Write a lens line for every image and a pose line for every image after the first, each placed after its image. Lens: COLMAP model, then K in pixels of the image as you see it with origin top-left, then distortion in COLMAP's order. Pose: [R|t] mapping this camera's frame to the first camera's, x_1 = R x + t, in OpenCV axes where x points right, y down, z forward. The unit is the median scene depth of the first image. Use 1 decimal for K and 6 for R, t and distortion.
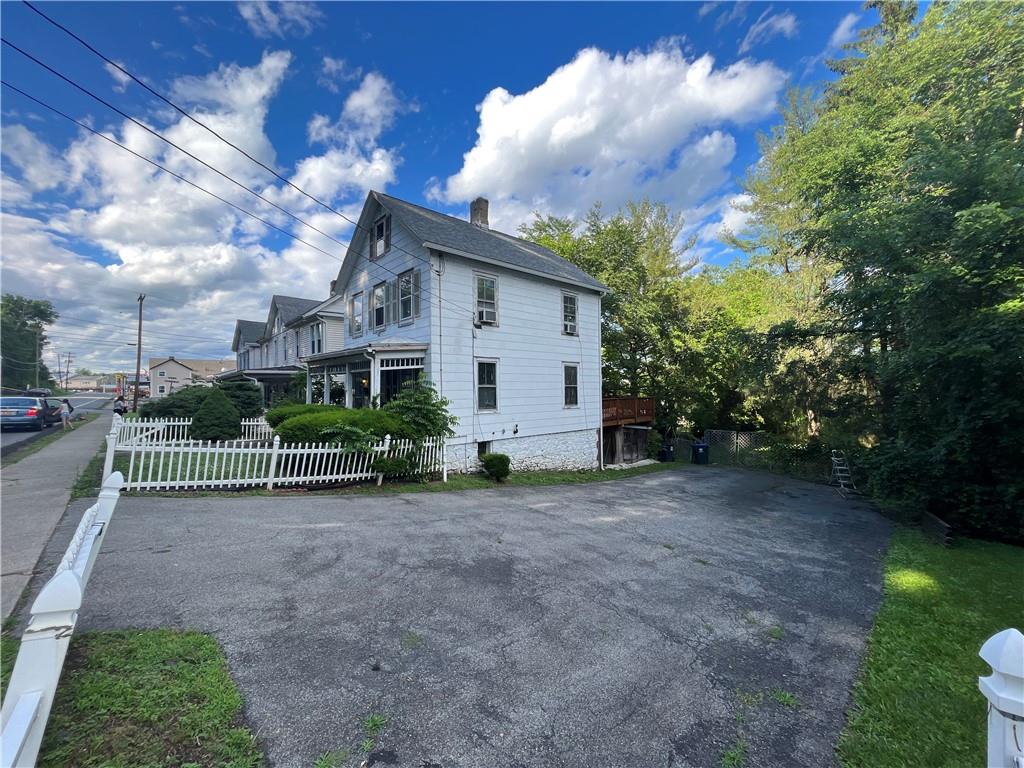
lens RADIAL K [[417.6, 0, 512.0], [0, 417.6, 384.0], [0, 0, 1]] dist [-0.000395, 0.000216]
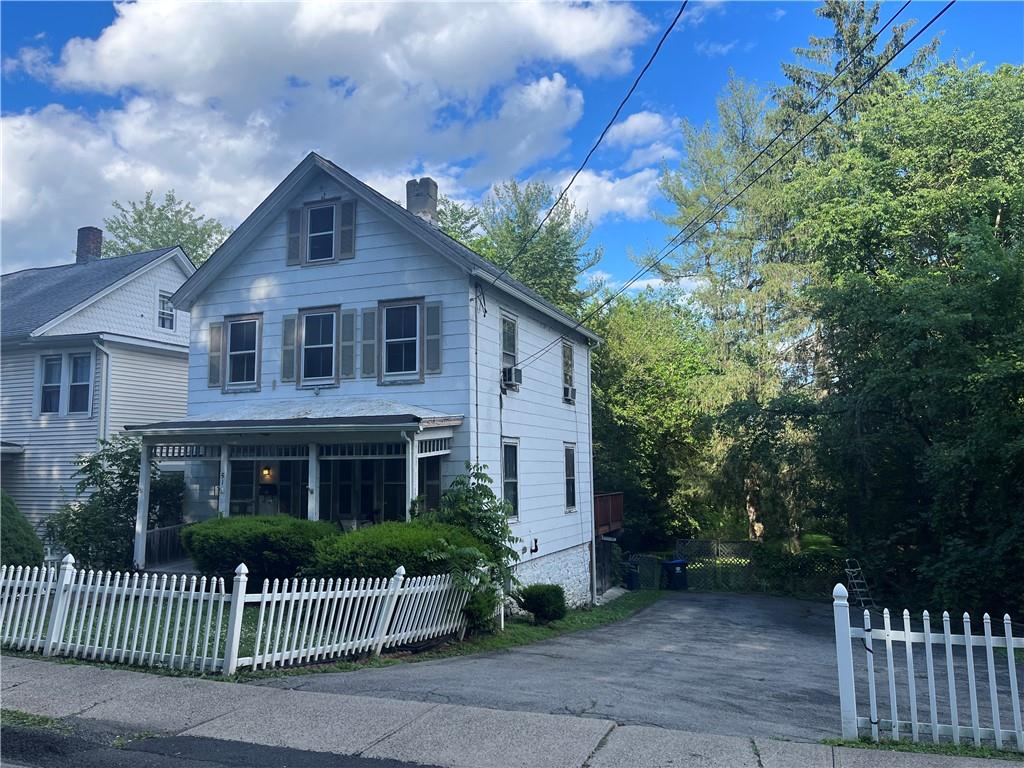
lens RADIAL K [[784.8, 0, 512.2], [0, 784.8, 369.0], [0, 0, 1]] dist [0.044603, -0.003301]
pose [[0.895719, 0.056940, 0.440959, -0.612749], [-0.004035, 0.992766, -0.119997, -0.021338], [-0.444602, 0.105705, 0.889469, -0.123187]]
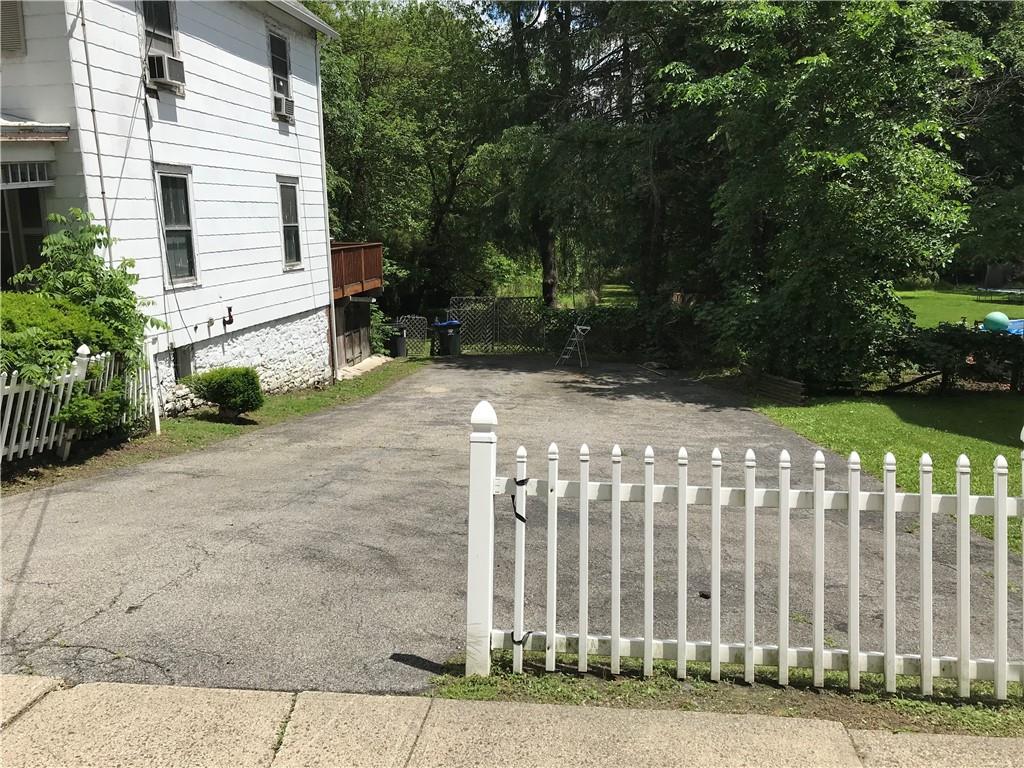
lens RADIAL K [[849.9, 0, 512.0], [0, 849.9, 384.0], [0, 0, 1]] dist [-0.004607, -0.000411]
pose [[0.769684, -0.131475, 0.624740, -0.385619], [0.009338, 0.980779, 0.194898, -0.005268], [-0.638356, -0.144176, 0.756118, 0.024897]]
